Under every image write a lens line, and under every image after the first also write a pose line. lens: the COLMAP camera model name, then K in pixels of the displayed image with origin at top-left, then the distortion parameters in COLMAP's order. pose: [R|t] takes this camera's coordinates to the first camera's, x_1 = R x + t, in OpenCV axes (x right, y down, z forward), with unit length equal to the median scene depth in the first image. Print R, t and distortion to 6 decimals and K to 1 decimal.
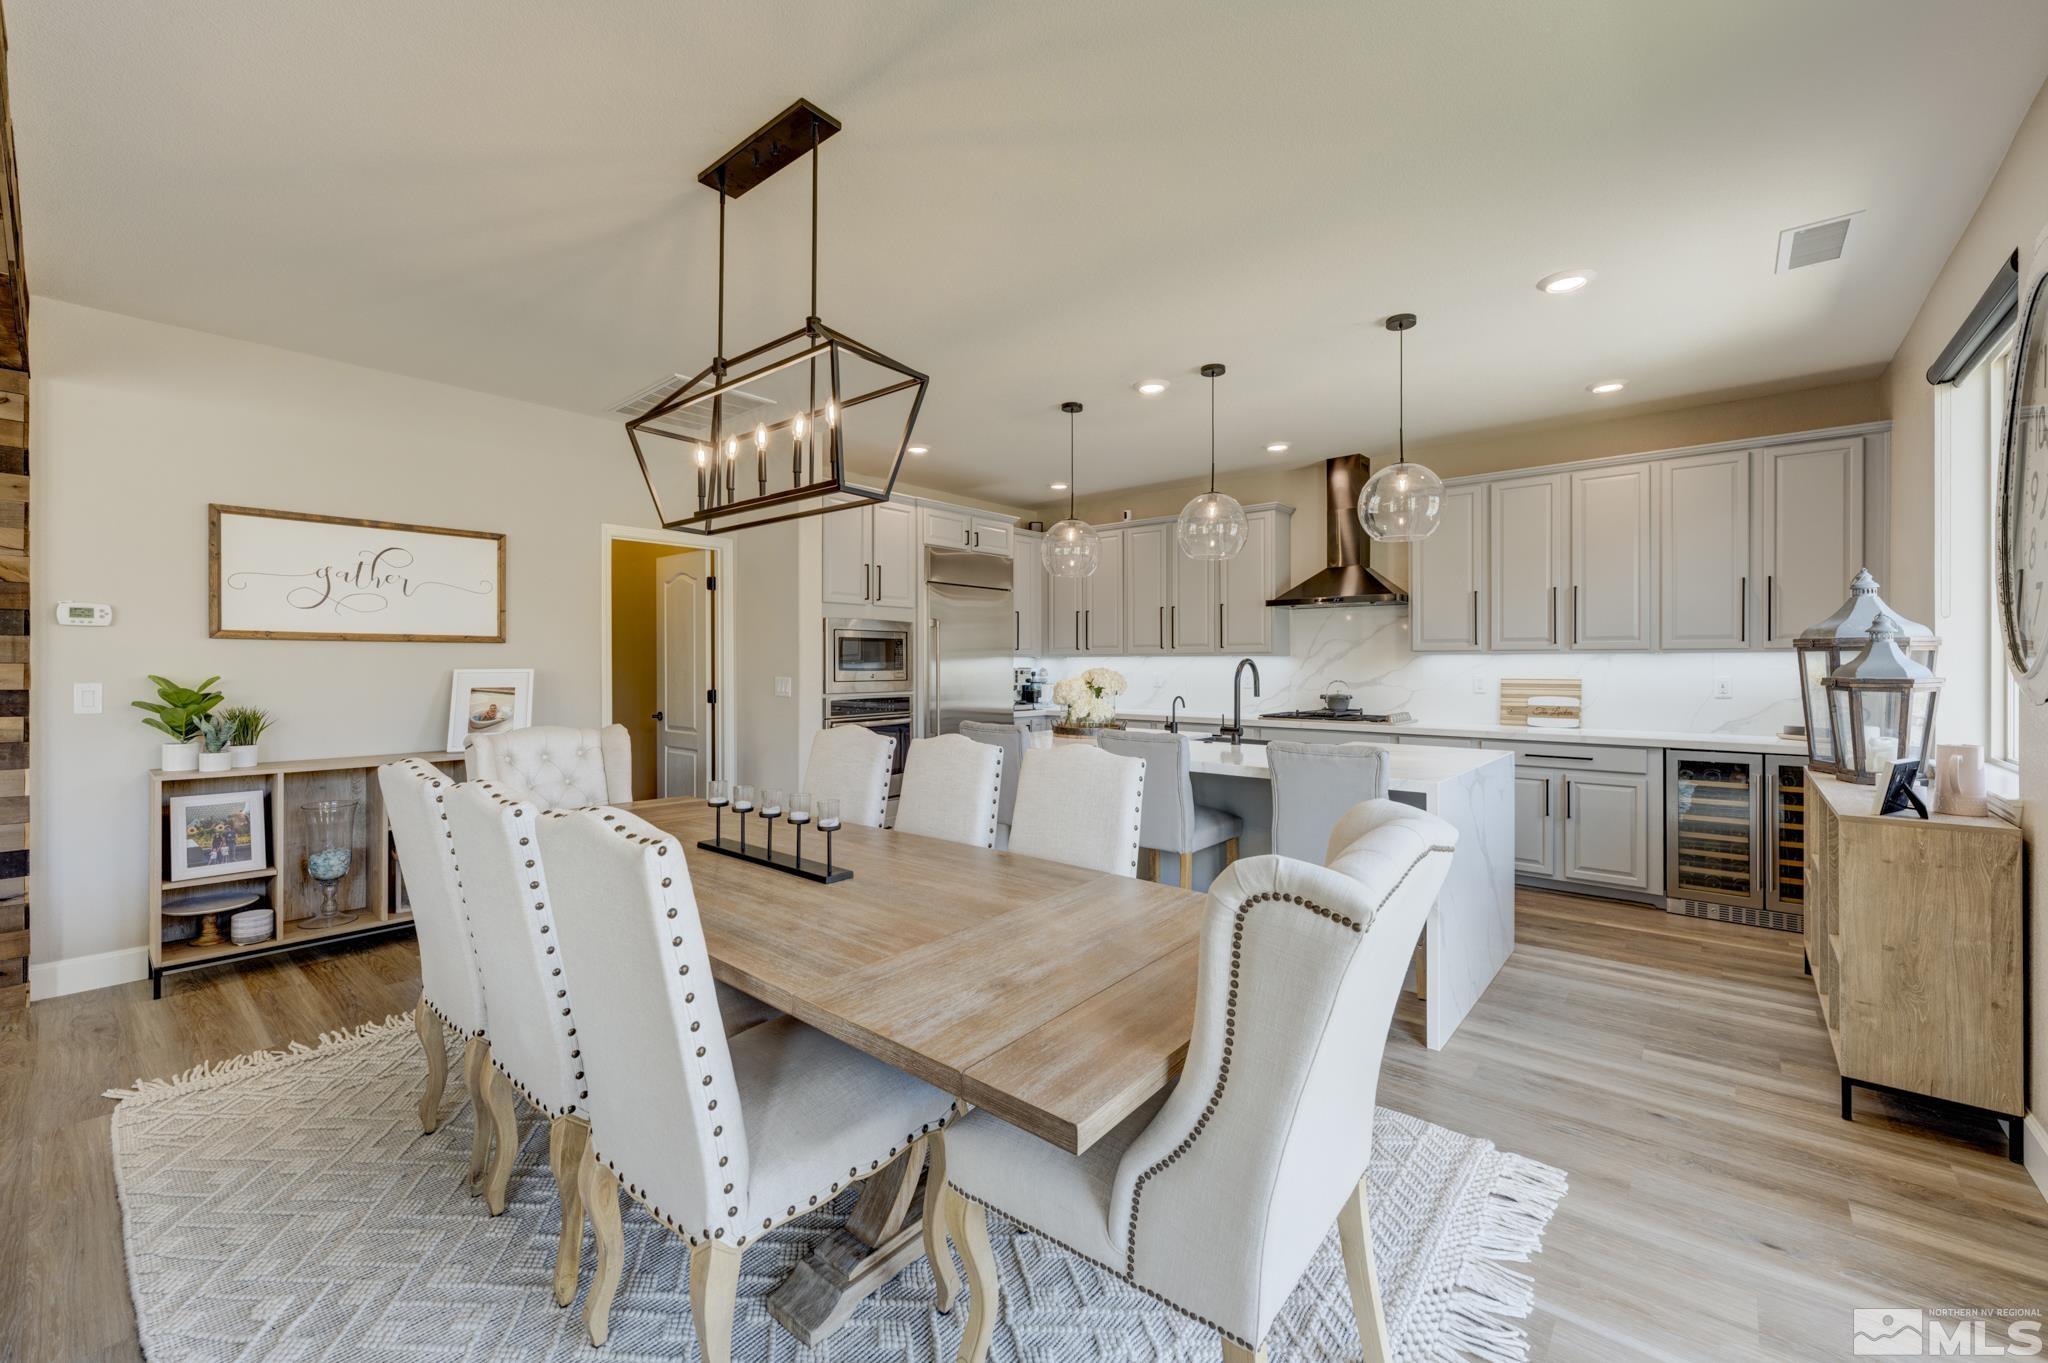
lens RADIAL K [[826.1, 0, 1029.1], [0, 826.1, 664.6], [0, 0, 1]] dist [0.010379, -0.000379]
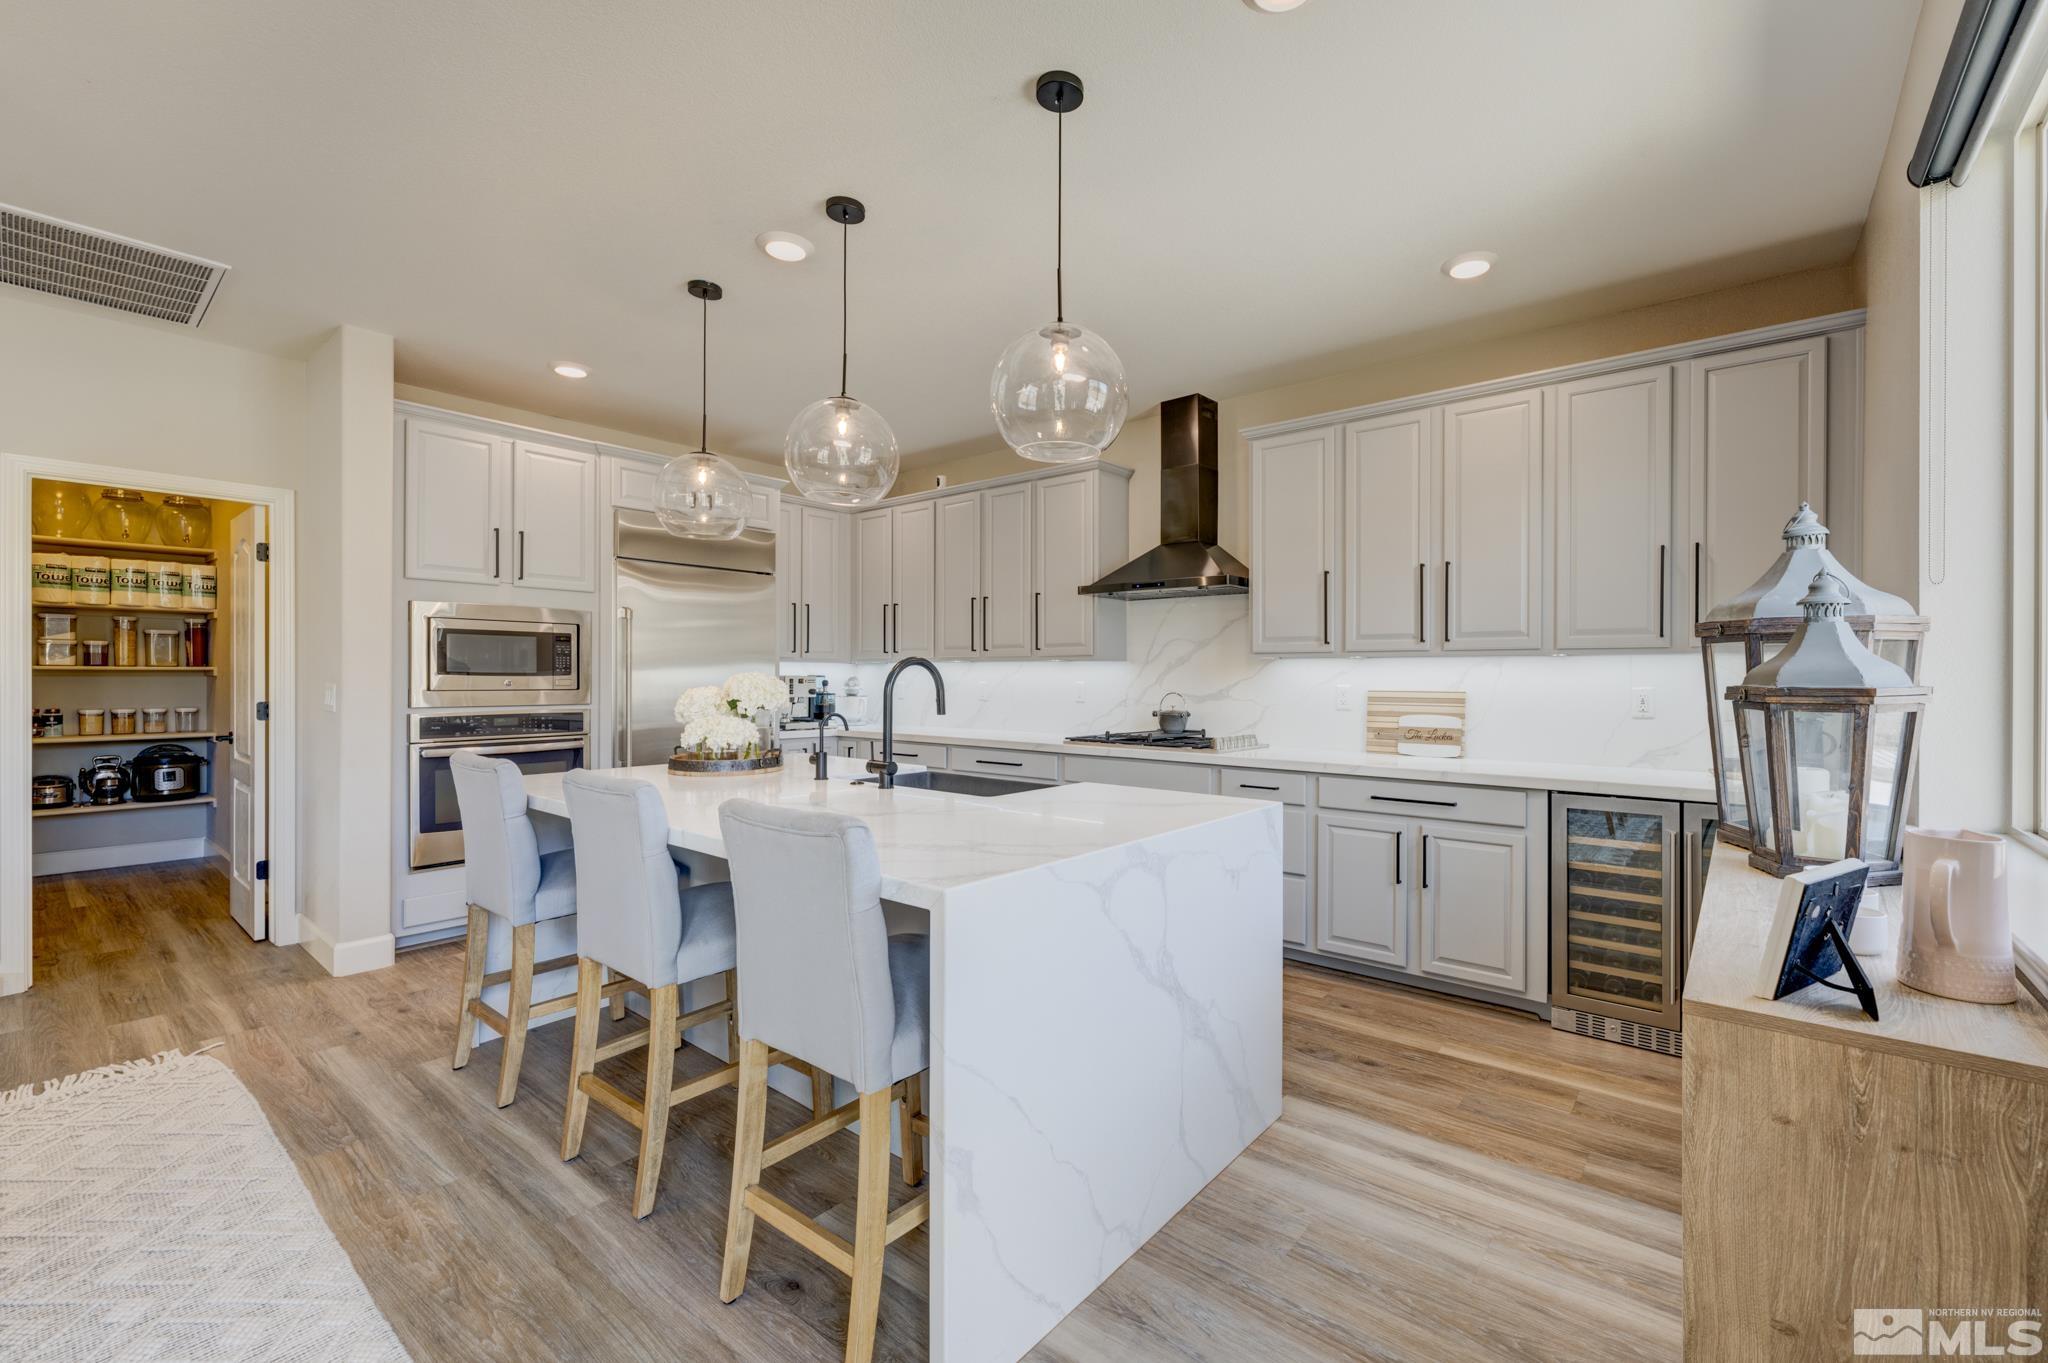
lens RADIAL K [[837.6, 0, 1070.2], [0, 837.6, 678.2], [0, 0, 1]] dist [0.005929, -0.000029]
pose [[0.999721, 0.004461, 0.023199, 0.363195], [-0.004455, 0.999990, -0.000323, 0.009114], [-0.023200, 0.000219, 0.999731, 0.323033]]
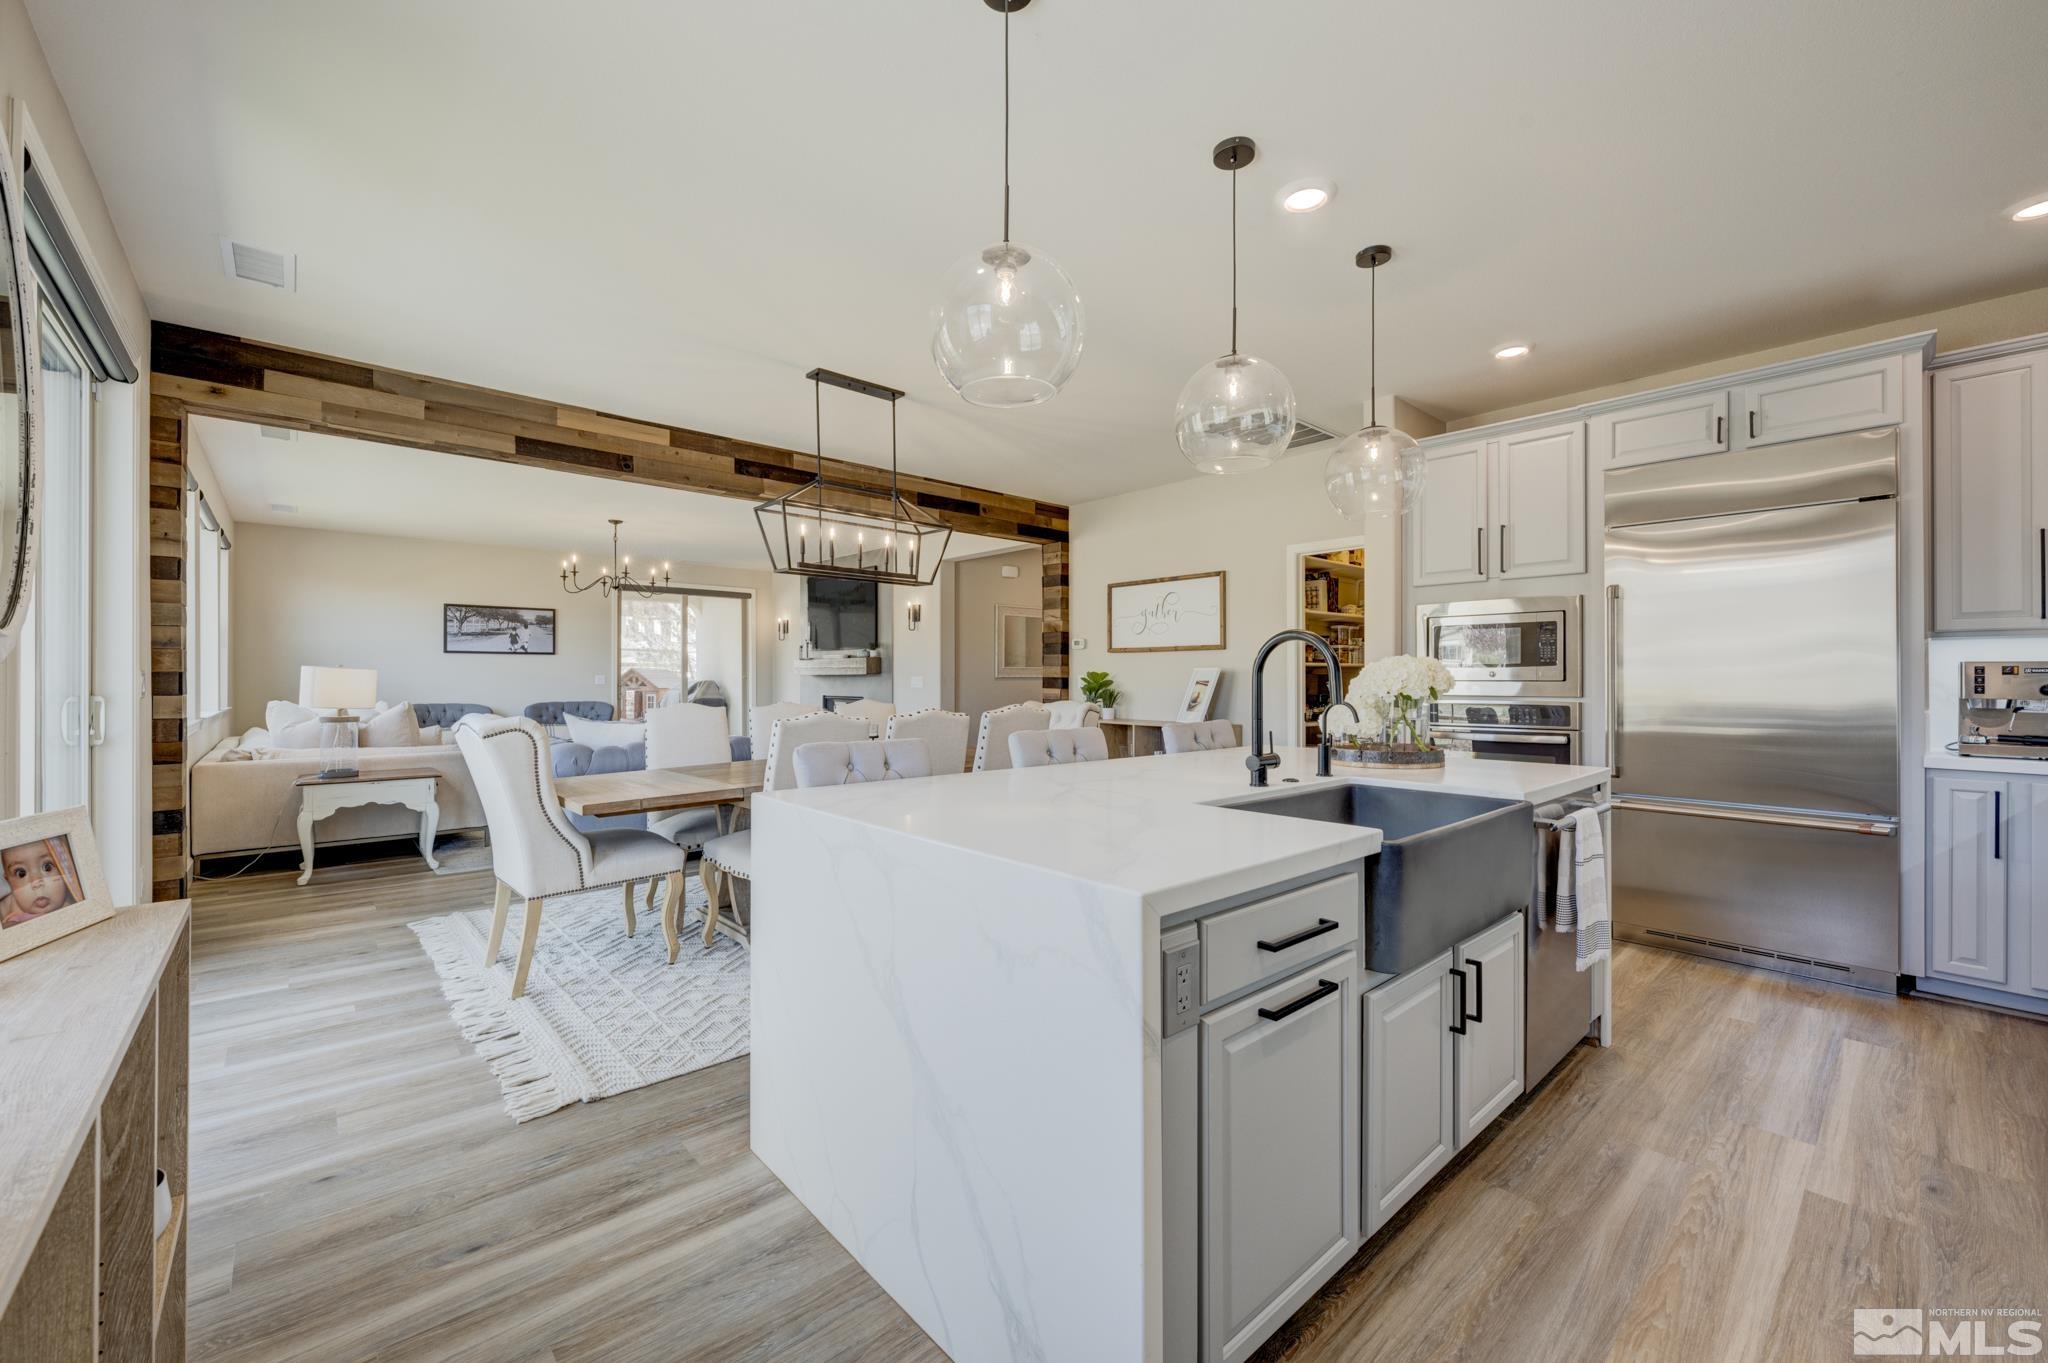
lens RADIAL K [[826.1, 0, 1032.4], [0, 826.1, 671.4], [0, 0, 1]] dist [0.010379, -0.000379]
pose [[-0.144420, -0.006994, -0.989492, 0.786601], [-0.002475, 0.999974, -0.006707, 0.021724], [0.989513, 0.001481, -0.144433, 0.885835]]
